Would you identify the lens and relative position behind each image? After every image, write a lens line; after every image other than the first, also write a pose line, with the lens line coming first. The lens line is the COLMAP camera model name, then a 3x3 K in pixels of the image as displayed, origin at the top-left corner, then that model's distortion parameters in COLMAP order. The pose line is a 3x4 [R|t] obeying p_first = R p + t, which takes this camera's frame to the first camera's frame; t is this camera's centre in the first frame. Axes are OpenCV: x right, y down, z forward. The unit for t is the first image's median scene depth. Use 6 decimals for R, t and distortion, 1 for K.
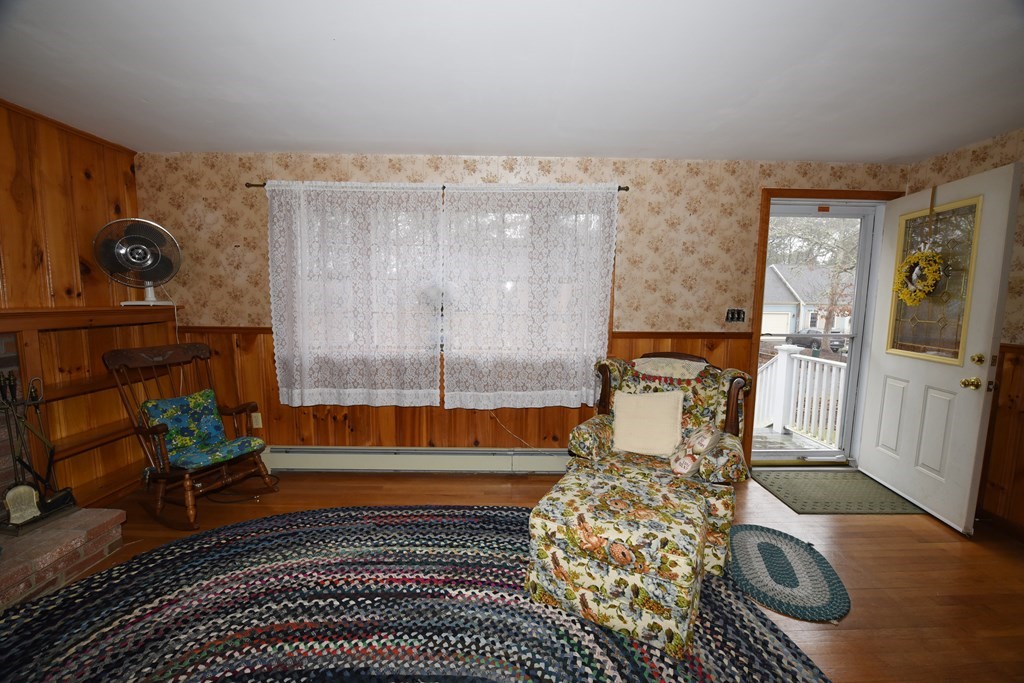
lens RADIAL K [[411.0, 0, 511.4], [0, 411.0, 344.0], [0, 0, 1]] dist [-0.000614, -0.000233]
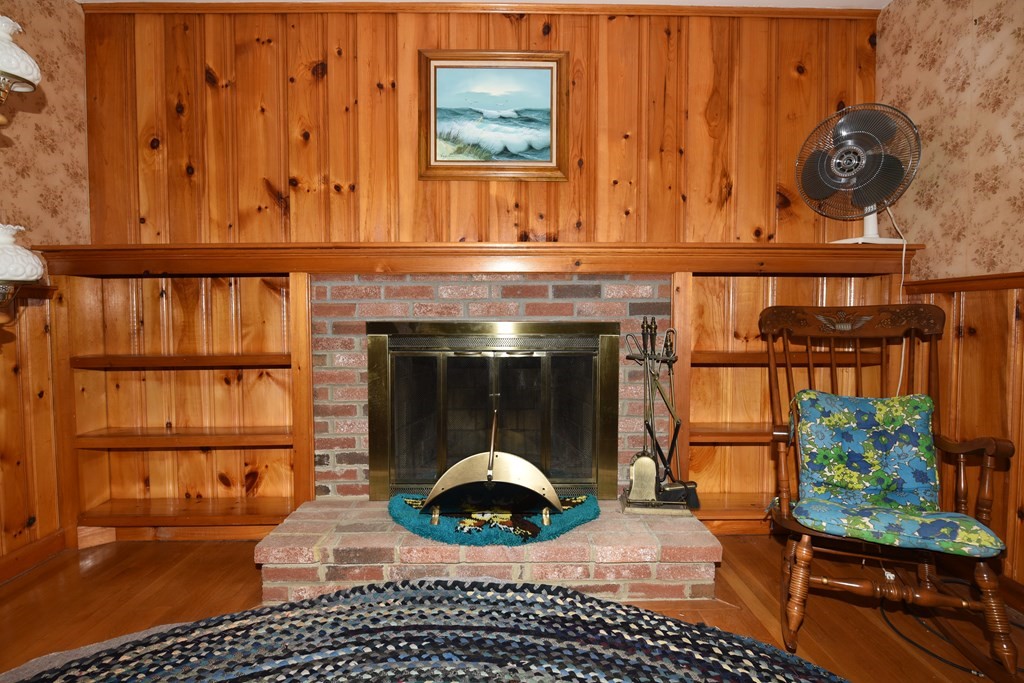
lens RADIAL K [[486.6, 0, 510.8], [0, 486.6, 341.5], [0, 0, 1]] dist [-0.008993, -0.001136]
pose [[-0.005236, 0.029068, -0.999564, -0.167947], [-0.104745, 0.994063, 0.029456, 0.086553], [0.994485, 0.104853, -0.002160, 0.535319]]
